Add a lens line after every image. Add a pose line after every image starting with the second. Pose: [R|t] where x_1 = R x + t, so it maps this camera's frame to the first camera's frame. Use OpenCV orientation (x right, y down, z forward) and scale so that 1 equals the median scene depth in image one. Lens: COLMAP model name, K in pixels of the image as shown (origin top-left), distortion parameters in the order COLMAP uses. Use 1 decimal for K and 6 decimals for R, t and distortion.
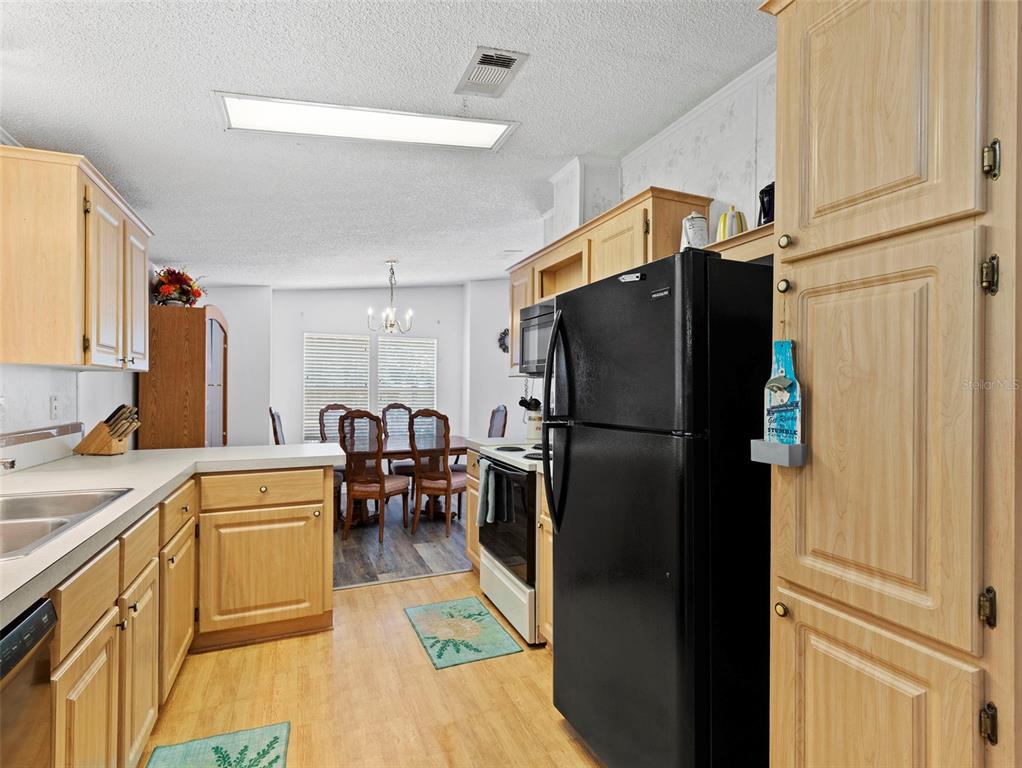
lens RADIAL K [[521.0, 0, 515.1], [0, 521.0, 389.3], [0, 0, 1]] dist [0.003059, 0.000483]
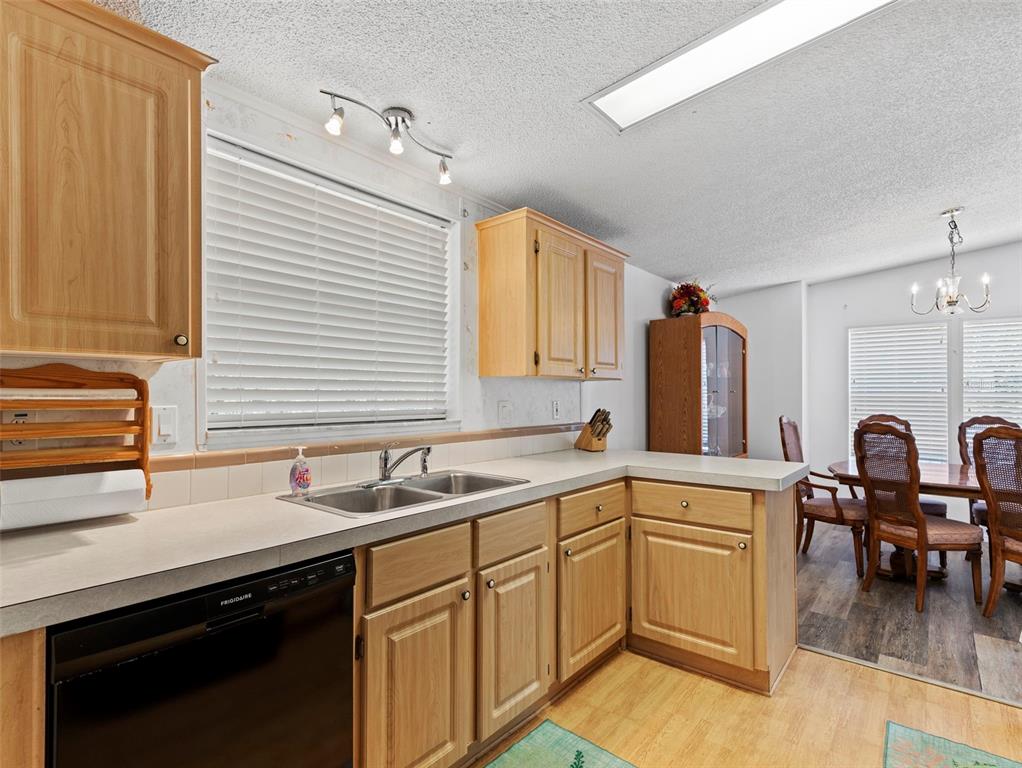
lens RADIAL K [[521.0, 0, 515.1], [0, 521.0, 389.3], [0, 0, 1]] dist [0.003059, 0.000483]
pose [[0.469443, -0.012399, -0.882876, 0.186449], [0.000470, 0.999905, -0.013793, 0.001953], [0.882963, 0.006060, 0.469404, 0.294926]]
